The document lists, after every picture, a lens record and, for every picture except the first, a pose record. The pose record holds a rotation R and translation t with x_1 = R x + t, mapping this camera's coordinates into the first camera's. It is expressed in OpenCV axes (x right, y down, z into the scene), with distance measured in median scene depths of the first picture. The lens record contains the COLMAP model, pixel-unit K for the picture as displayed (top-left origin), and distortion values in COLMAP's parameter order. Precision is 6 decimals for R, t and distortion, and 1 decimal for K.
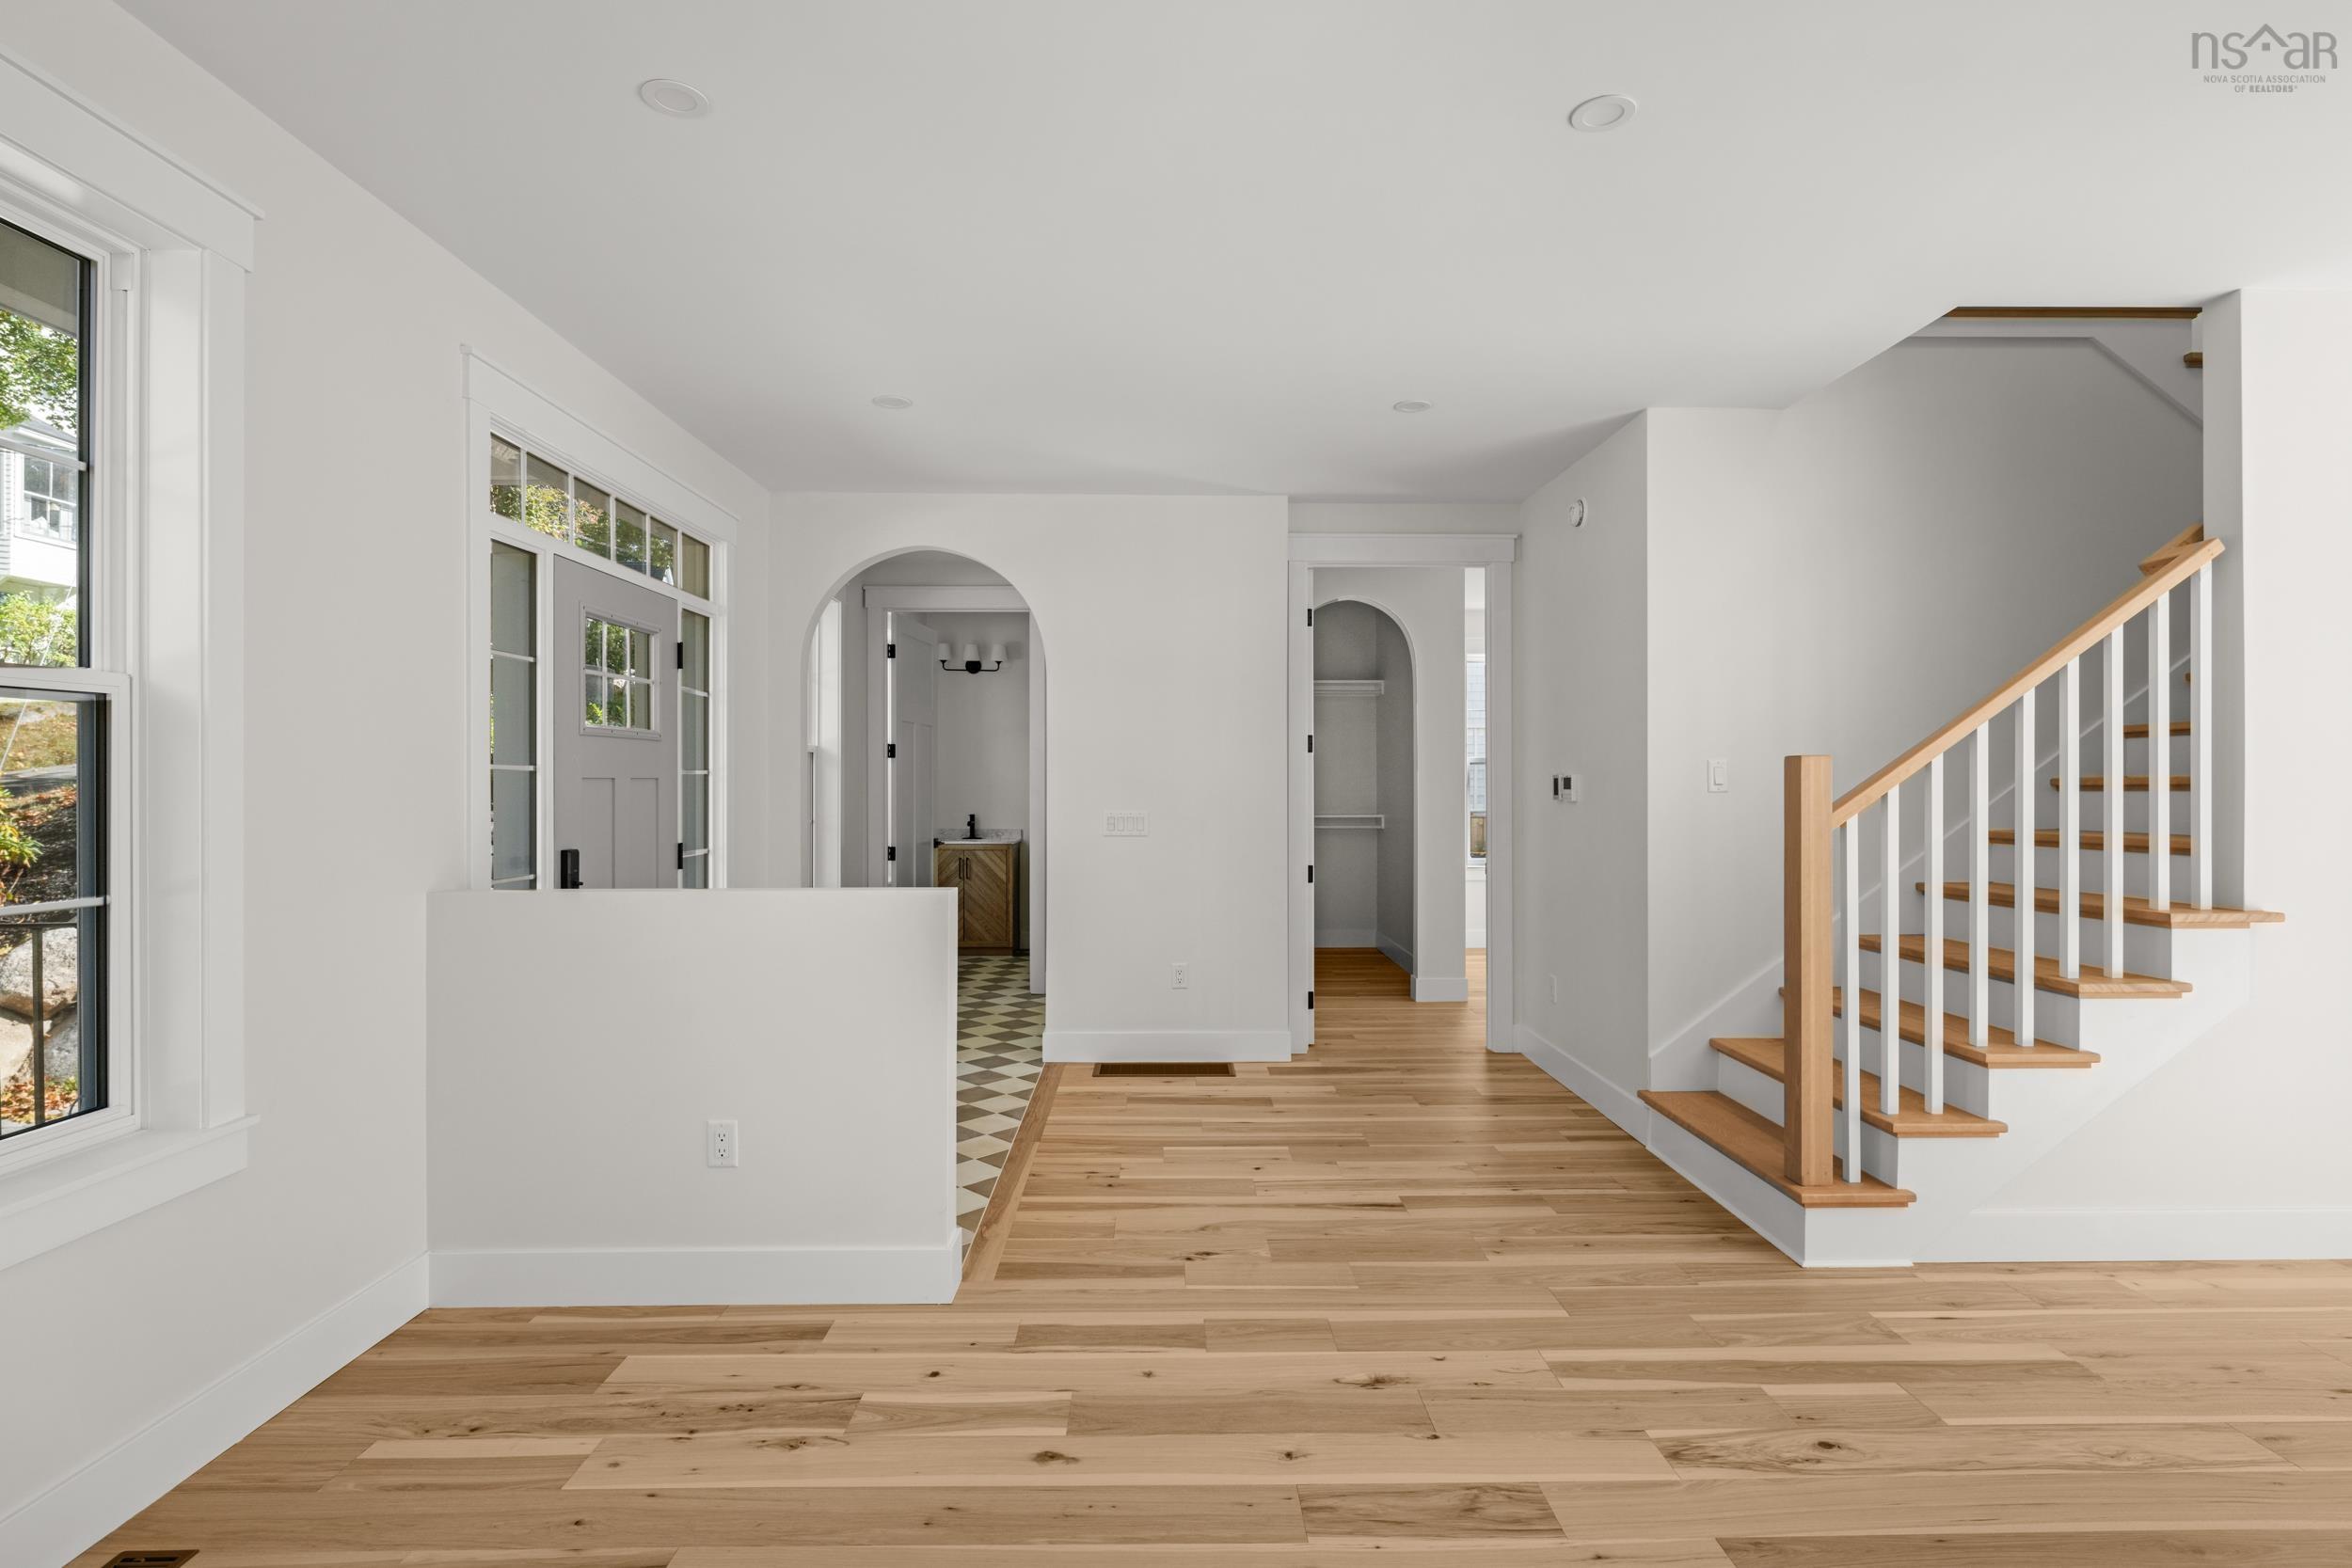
lens RADIAL K [[1138.0, 0, 1176.0], [0, 1138.0, 784.0], [0, 0, 1]] dist [-0.002962, -0.000465]
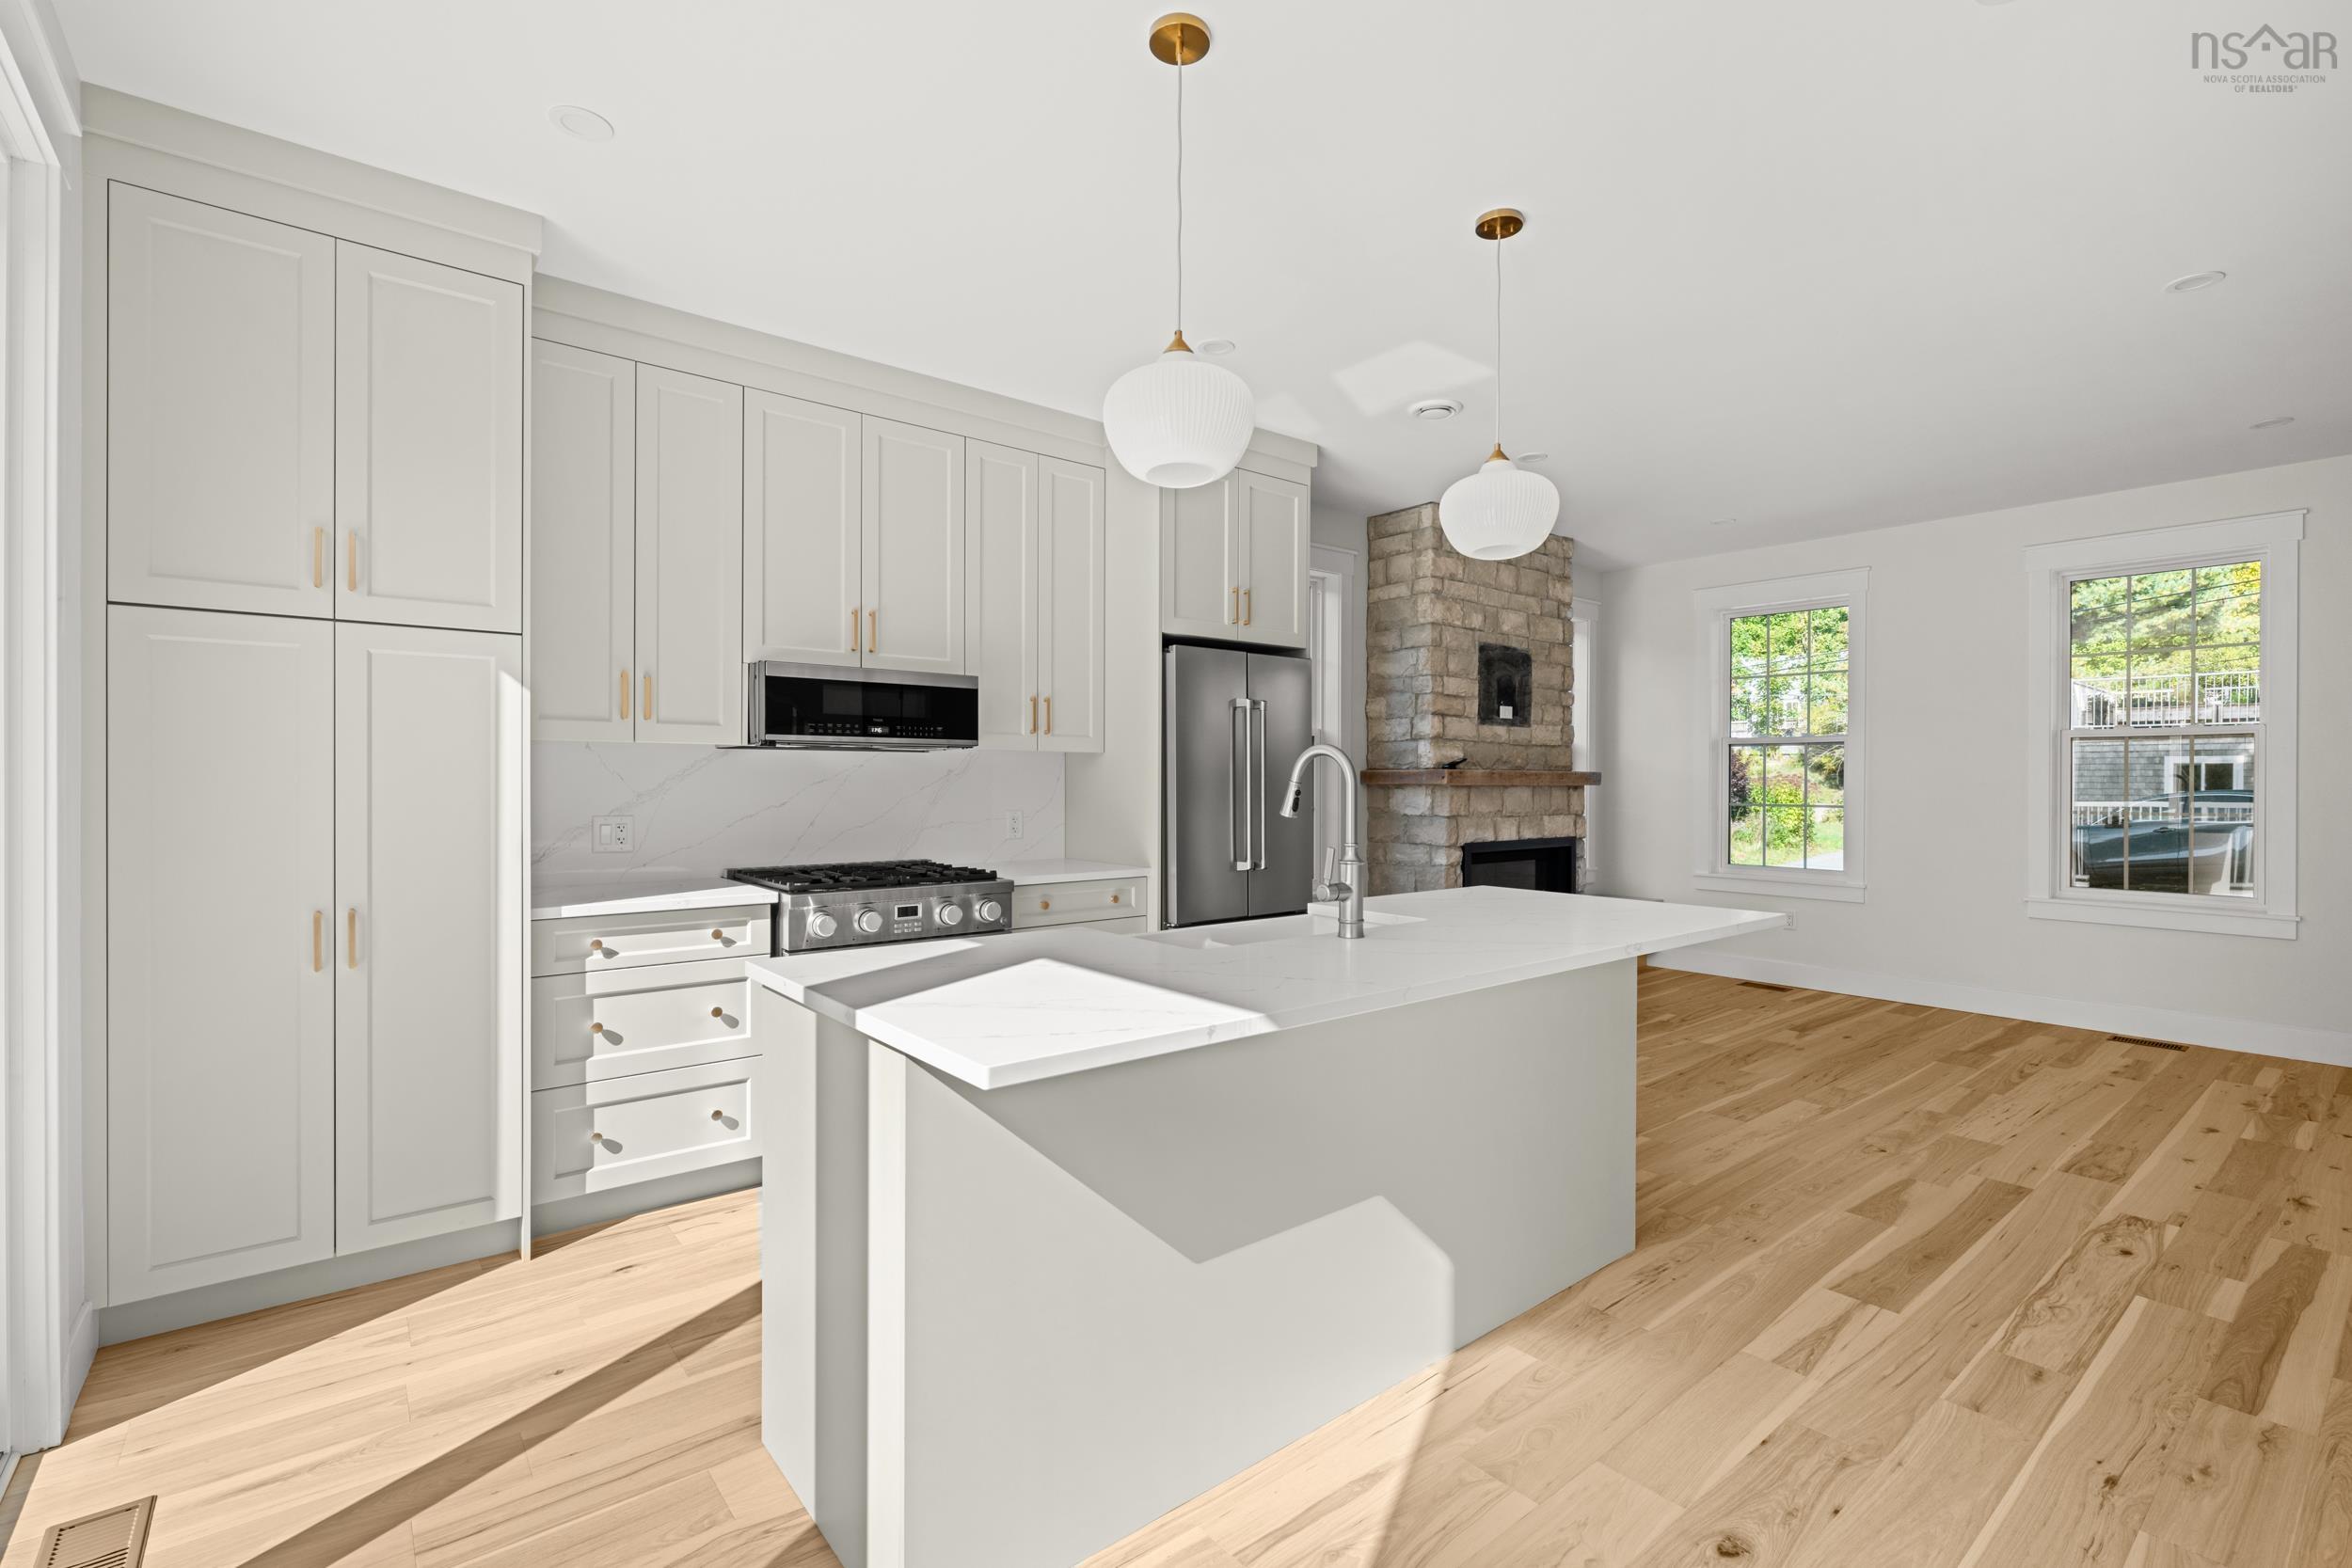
lens RADIAL K [[1049.6, 0, 1184.8], [0, 1049.6, 780.1], [0, 0, 1]] dist [-0.000362, 0.000373]
pose [[-0.785042, -0.001844, -0.619439, 1.874429], [-0.003428, 0.999993, 0.001367, 0.022698], [0.619432, 0.003197, -0.785043, 1.085810]]
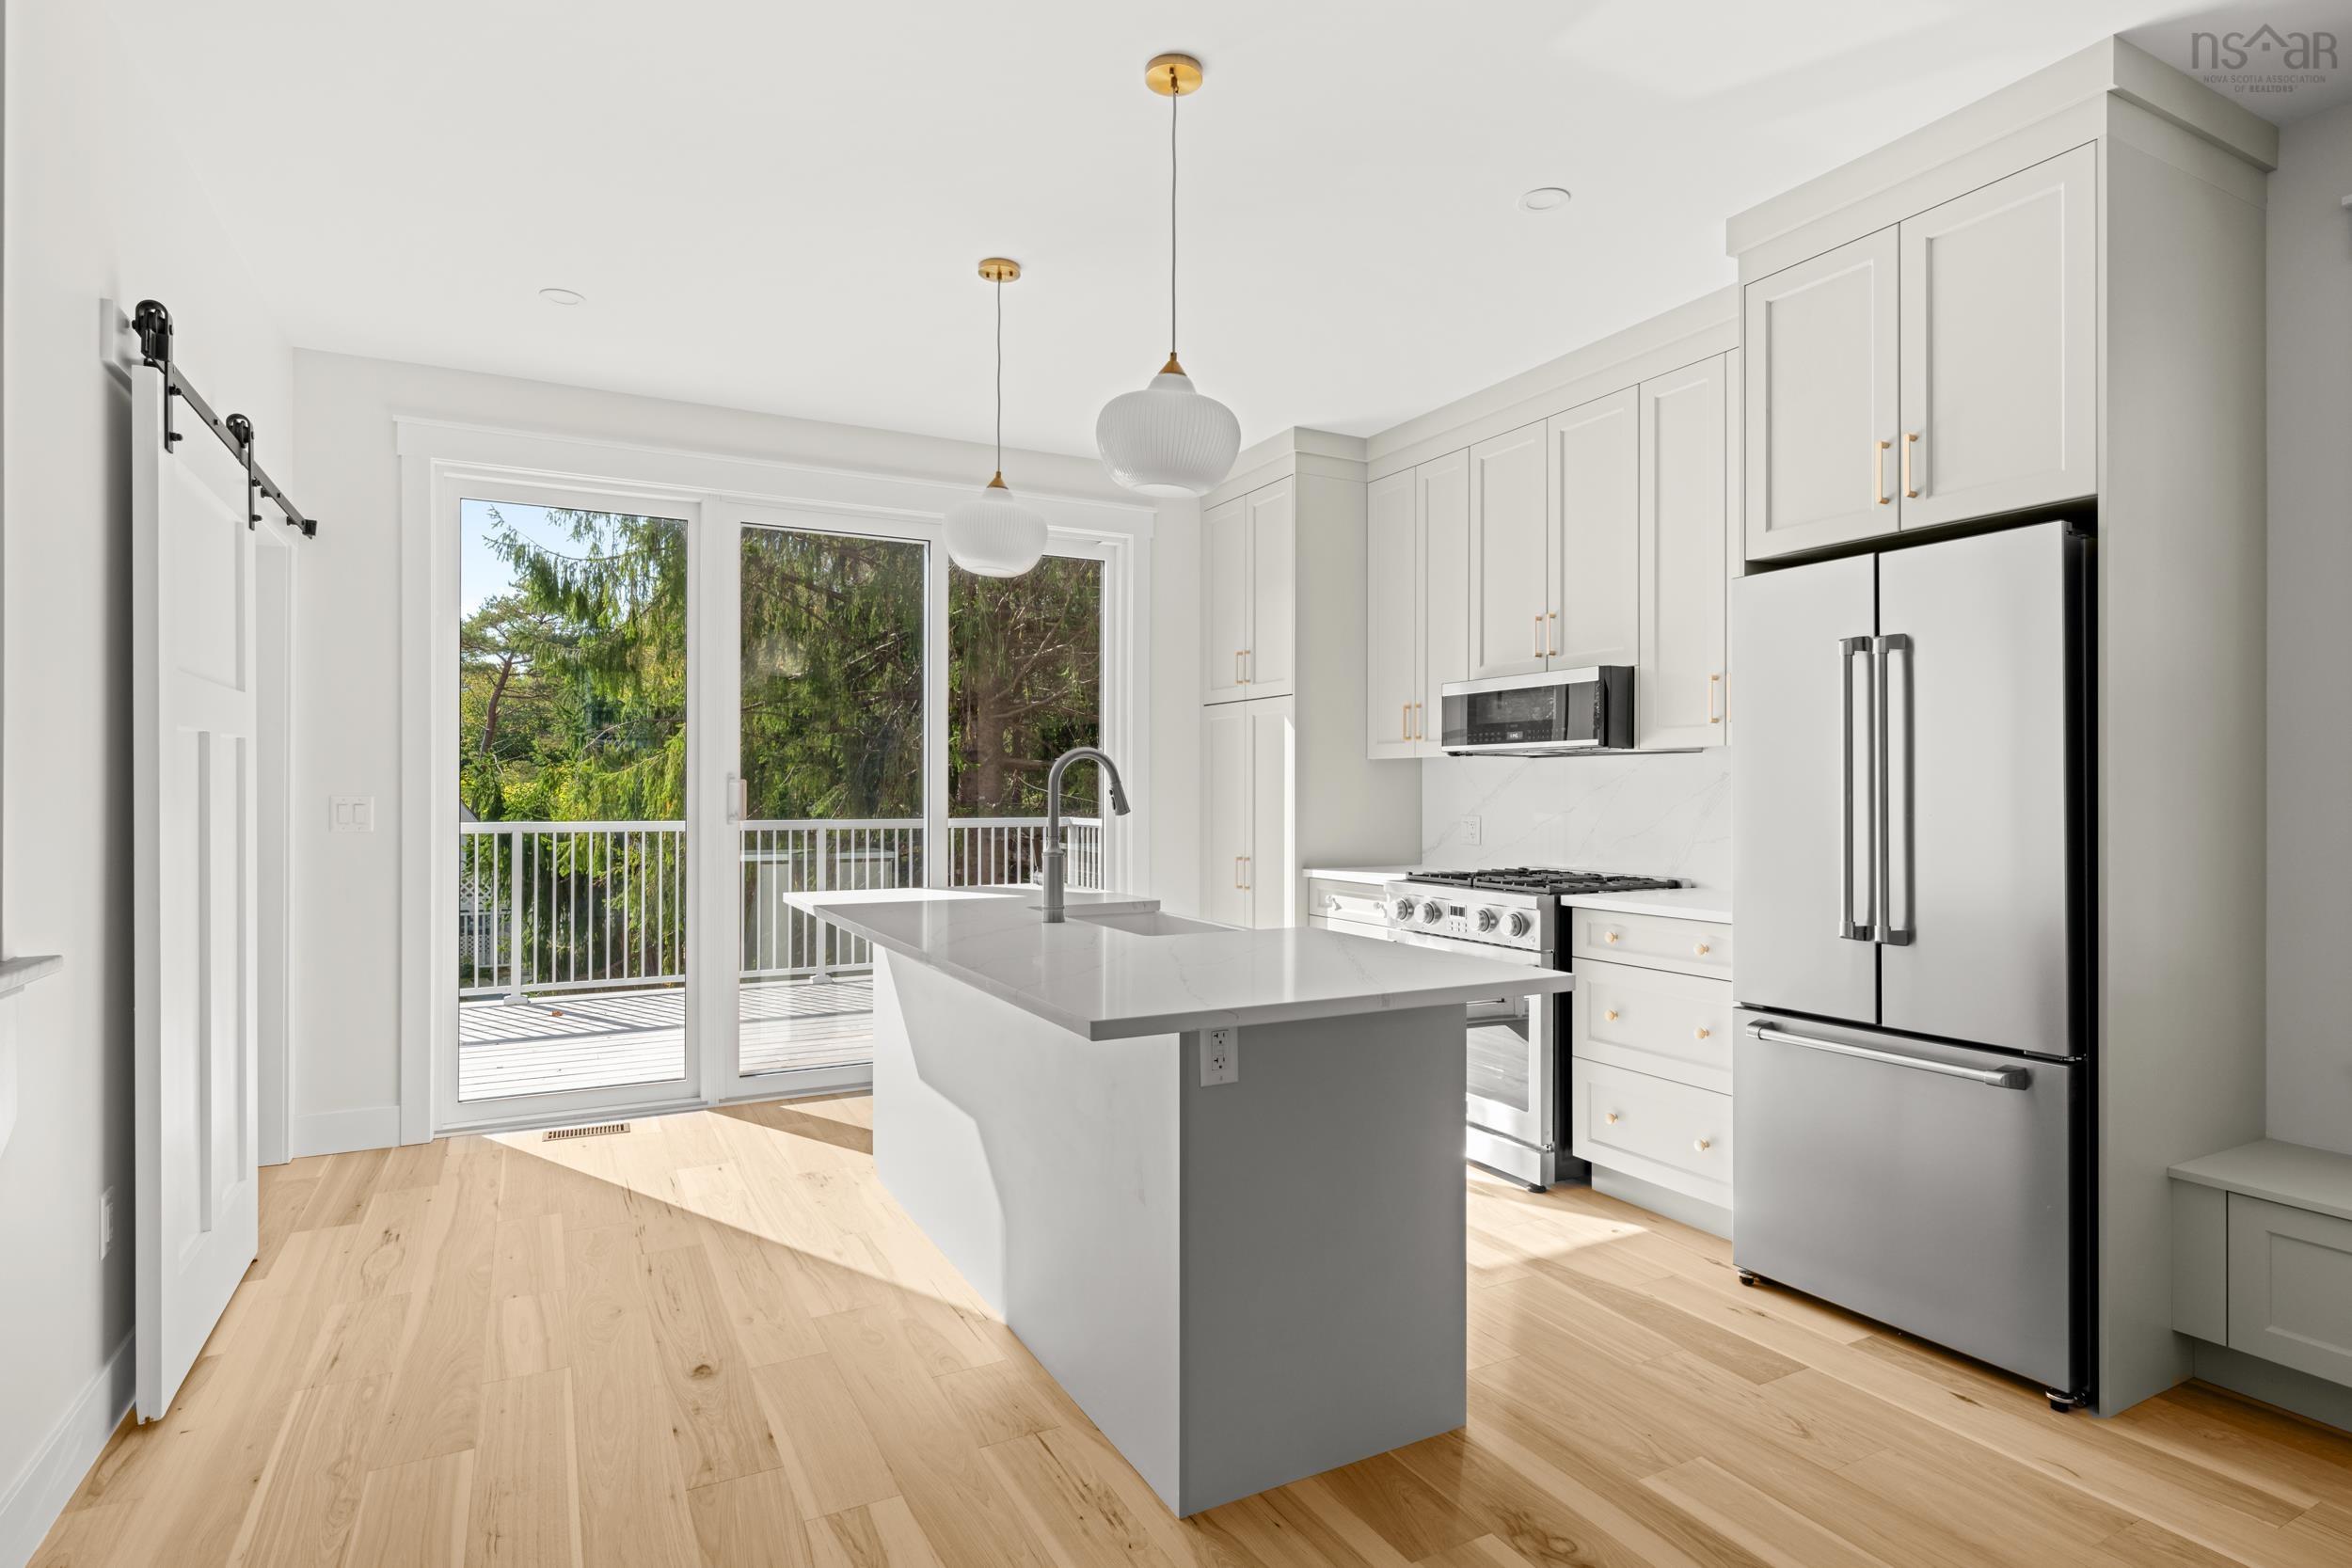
lens RADIAL K [[1210.1, 0, 1176.0], [0, 1210.1, 784.0], [0, 0, 1]] dist [-0.001627, 0.000158]
pose [[-0.452775, 0.004426, 0.891614, 0.187441], [-0.000498, 0.999986, -0.005216, 0.032387], [-0.891625, -0.002806, -0.452767, 0.890724]]
